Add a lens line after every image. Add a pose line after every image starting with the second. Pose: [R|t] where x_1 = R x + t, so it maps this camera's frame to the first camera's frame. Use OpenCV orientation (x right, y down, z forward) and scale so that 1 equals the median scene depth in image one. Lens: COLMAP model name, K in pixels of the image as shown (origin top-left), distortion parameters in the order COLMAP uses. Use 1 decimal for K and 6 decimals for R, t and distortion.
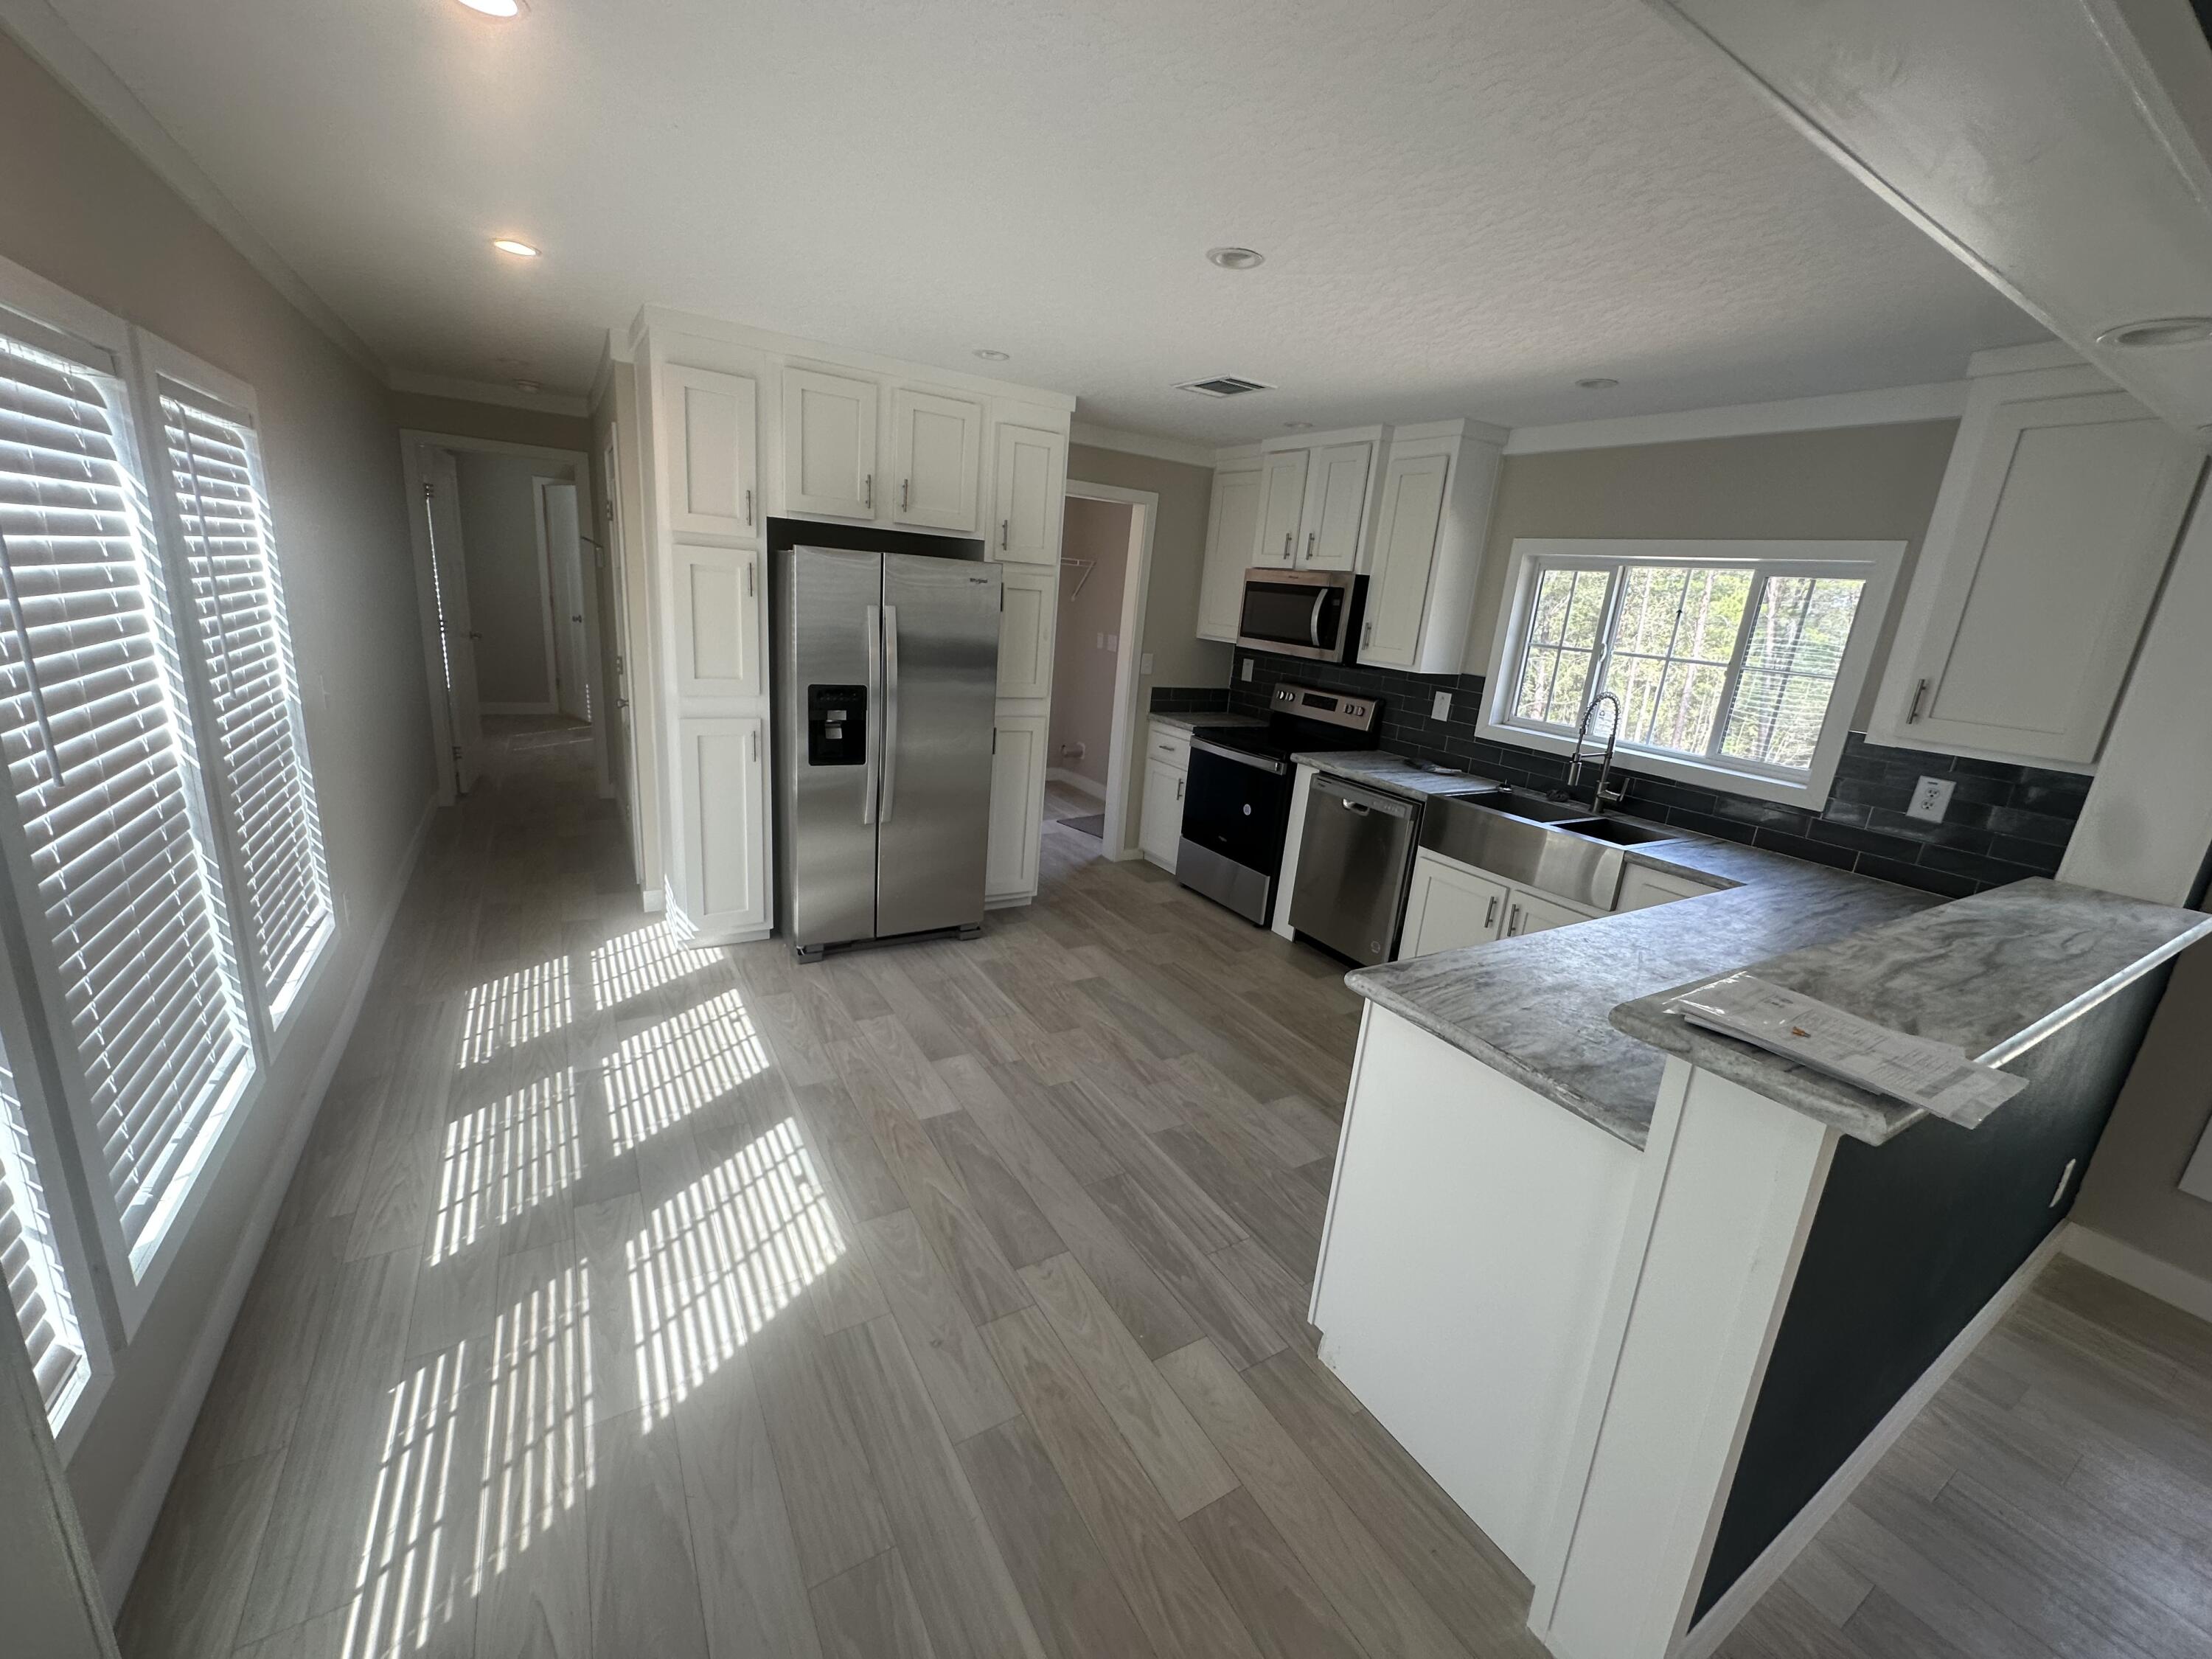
lens RADIAL K [[889.1, 0, 1099.2], [0, 889.1, 832.9], [0, 0, 1]] dist [-0.002960, -0.000233]
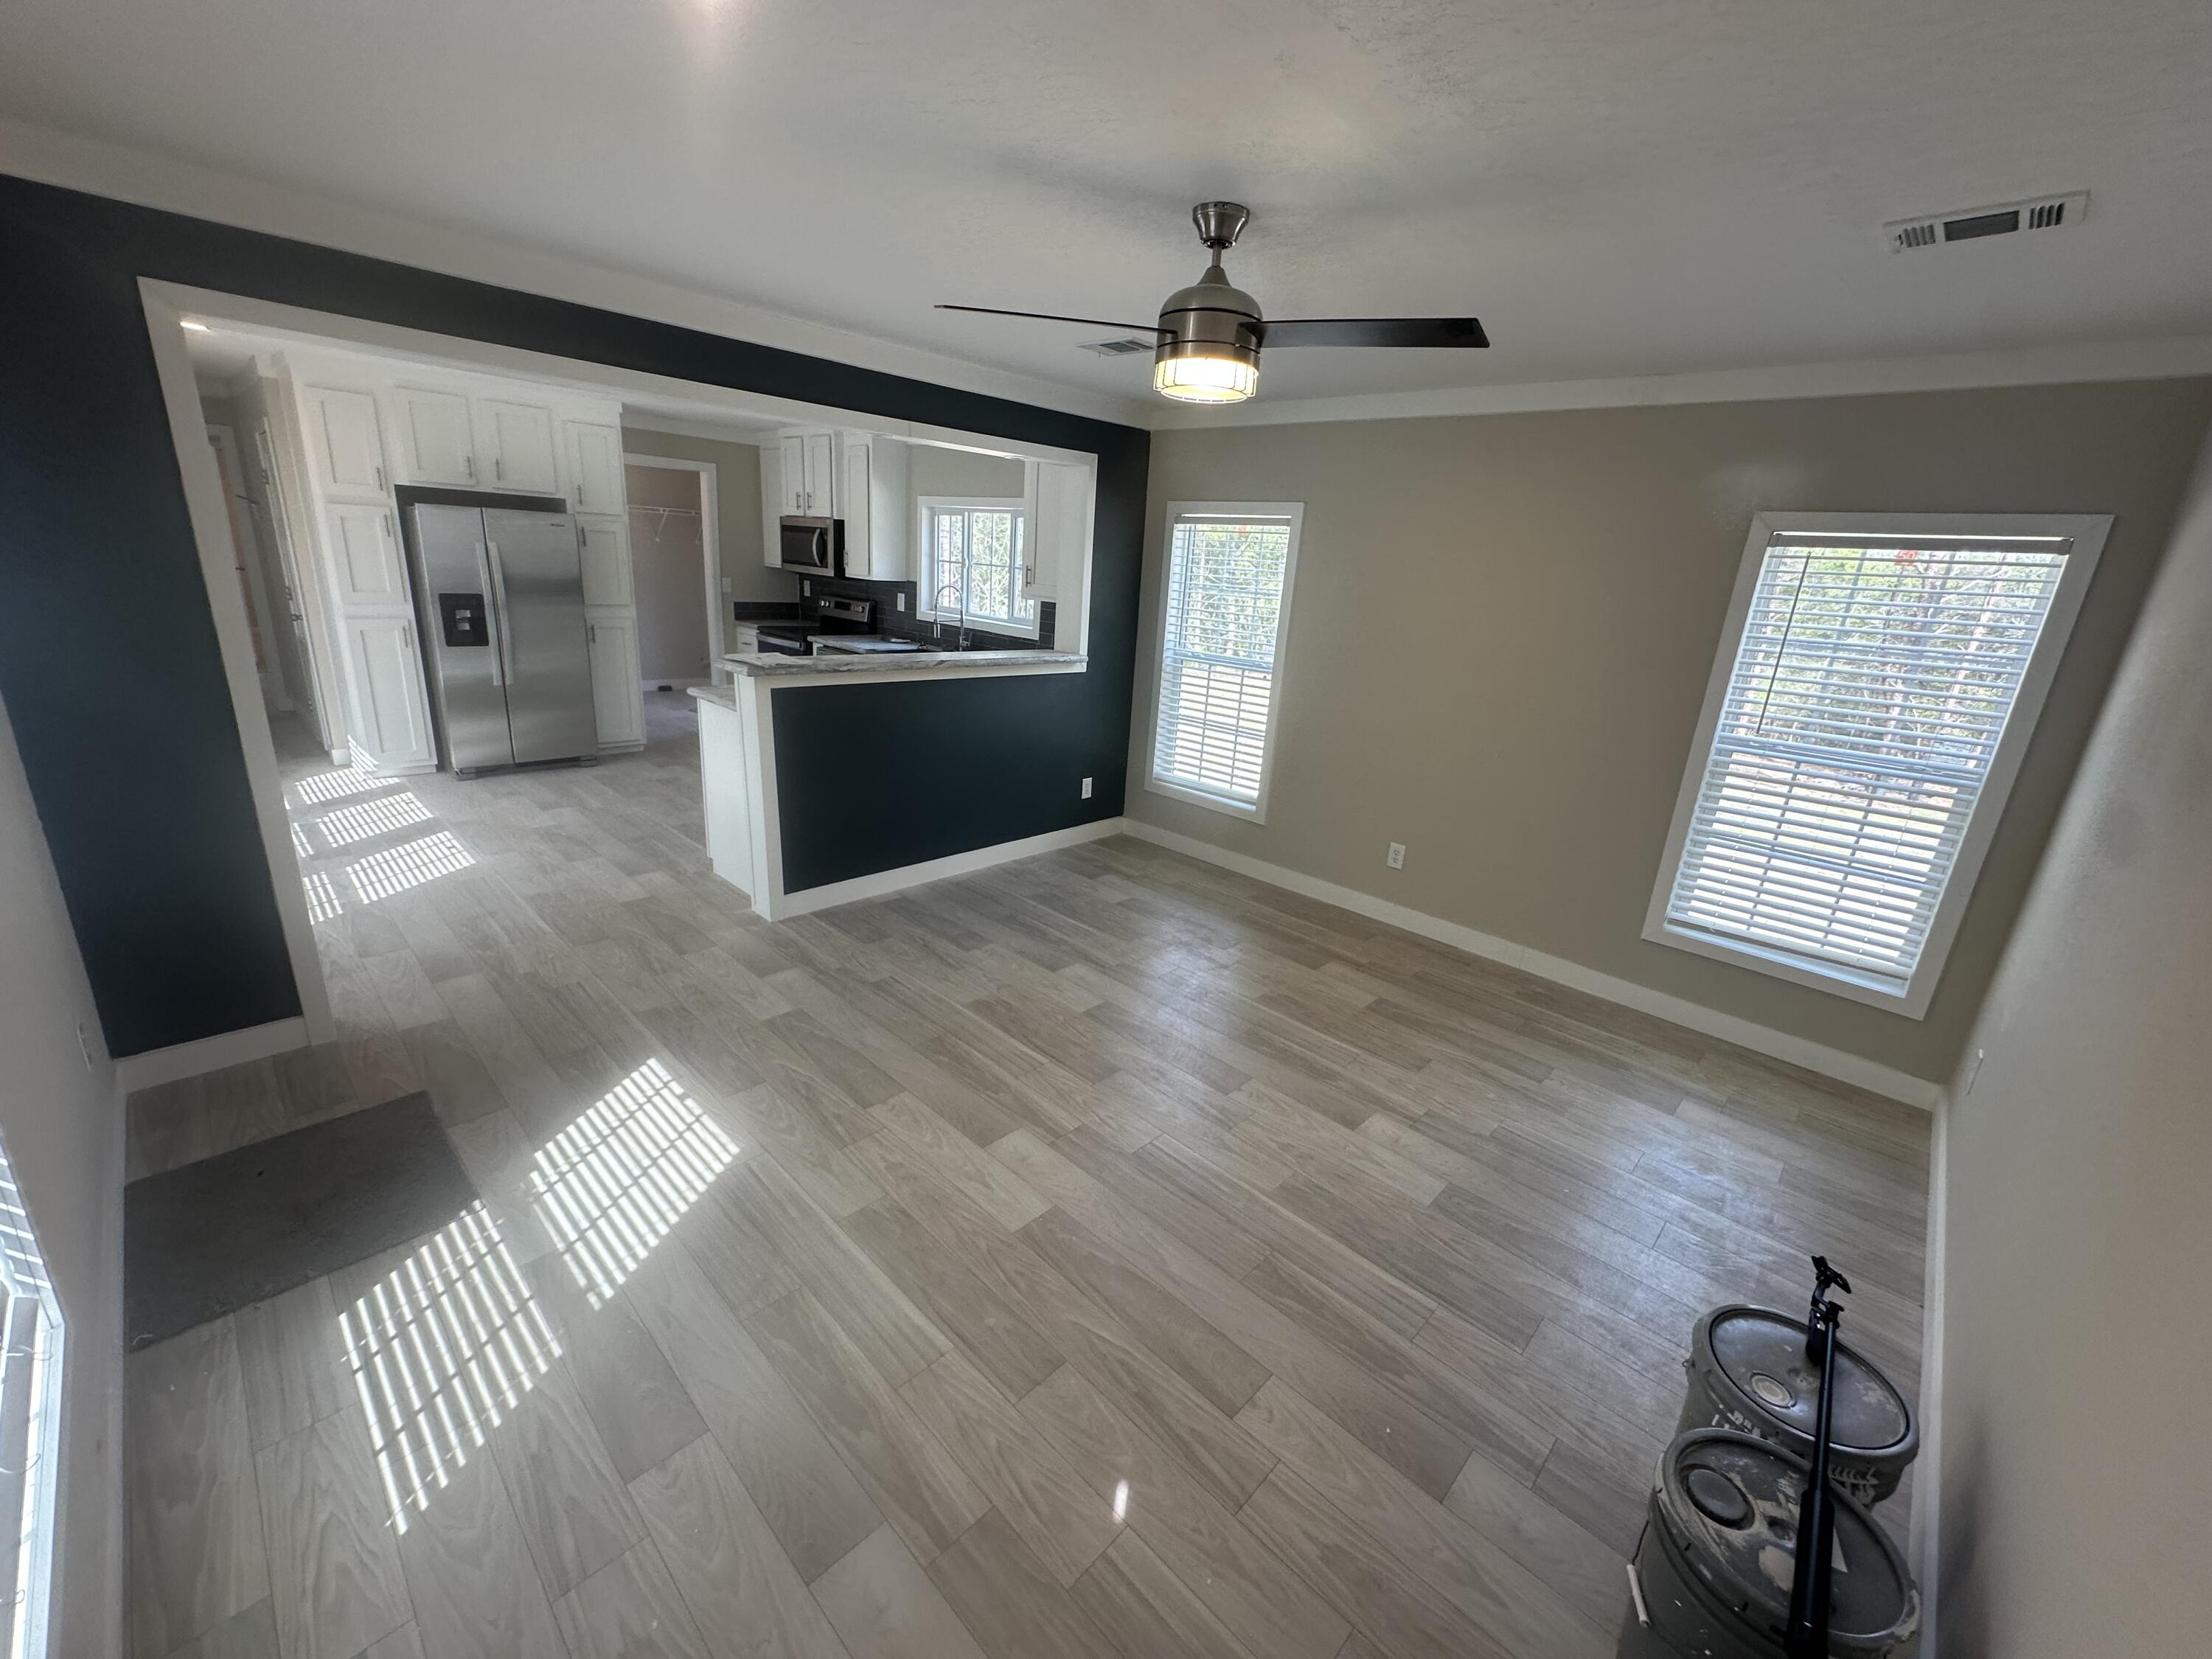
lens RADIAL K [[885.7, 0, 1106.0], [0, 885.7, 829.5], [0, 0, 1]] dist [-0.001631, -0.000409]
pose [[0.964543, -0.094834, 0.246299, 0.346851], [0.082848, 0.994838, 0.058605, 0.228618], [-0.250585, -0.036121, 0.967420, -0.739517]]
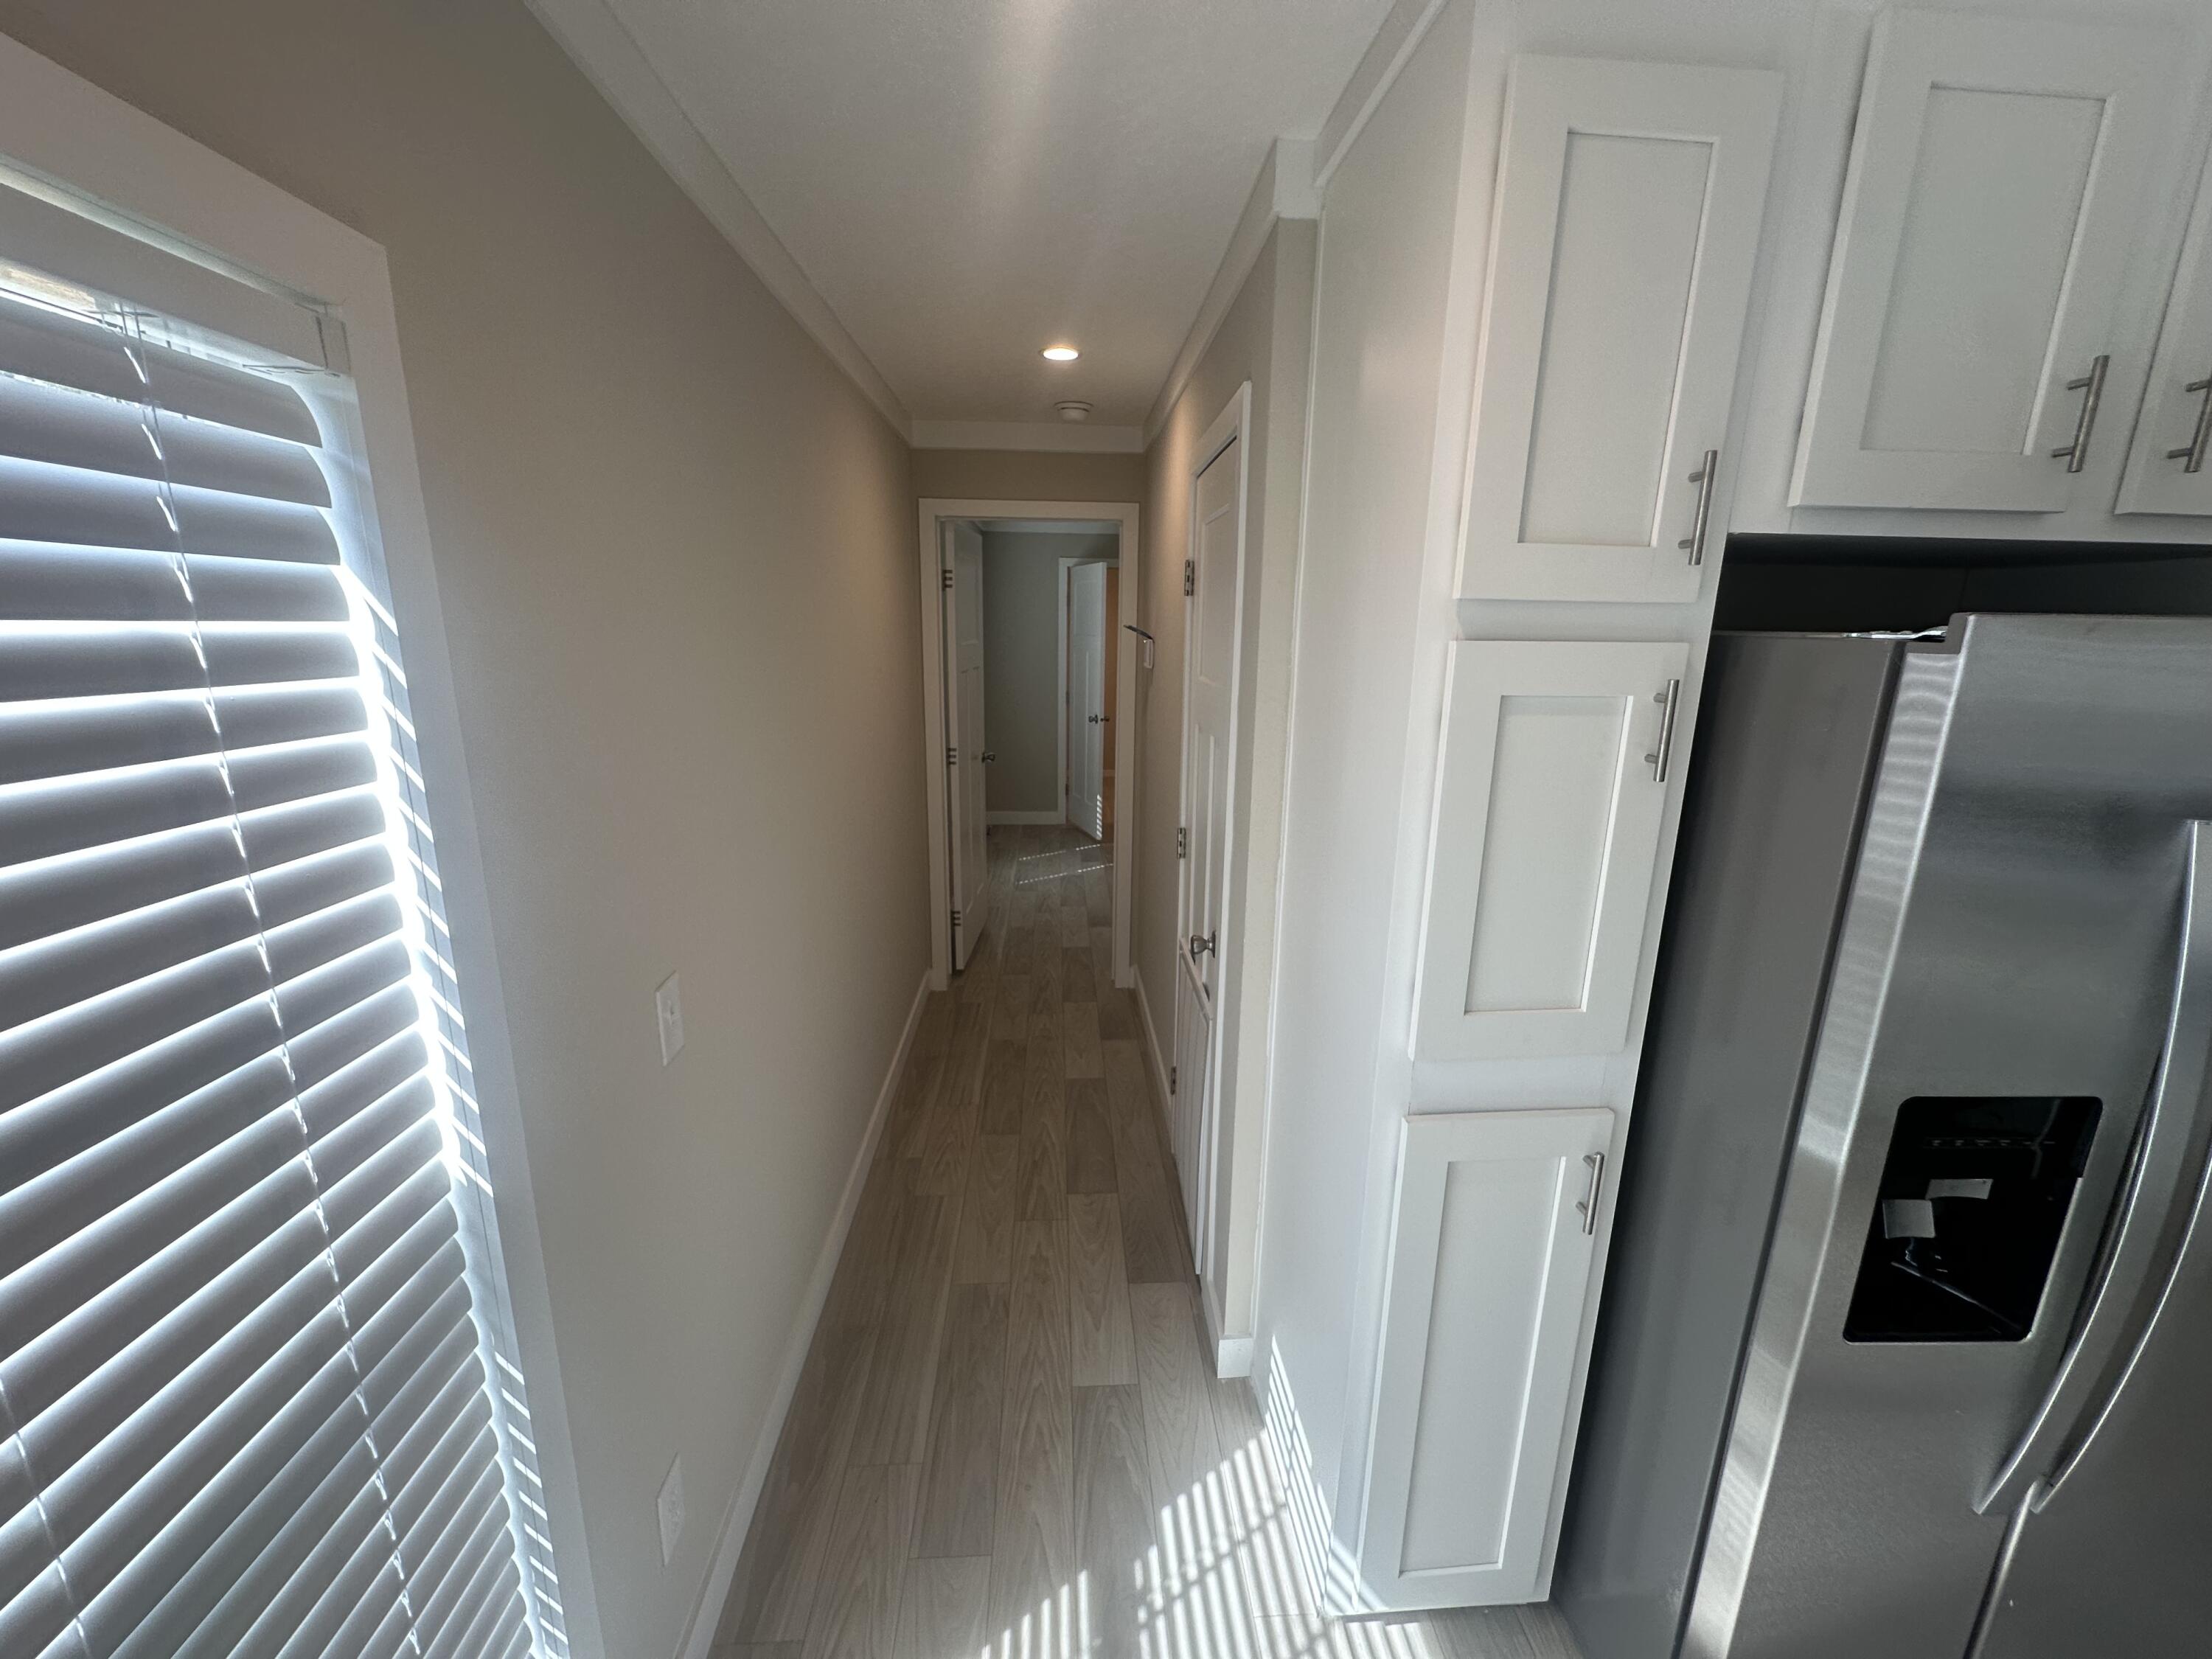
lens RADIAL K [[889.1, 0, 1099.2], [0, 889.1, 832.9], [0, 0, 1]] dist [-0.002960, -0.000233]
pose [[0.880957, 0.035397, -0.471871, -0.377730], [-0.064687, 0.996845, -0.045990, -0.197213], [0.468754, 0.071039, 0.880468, 0.558454]]
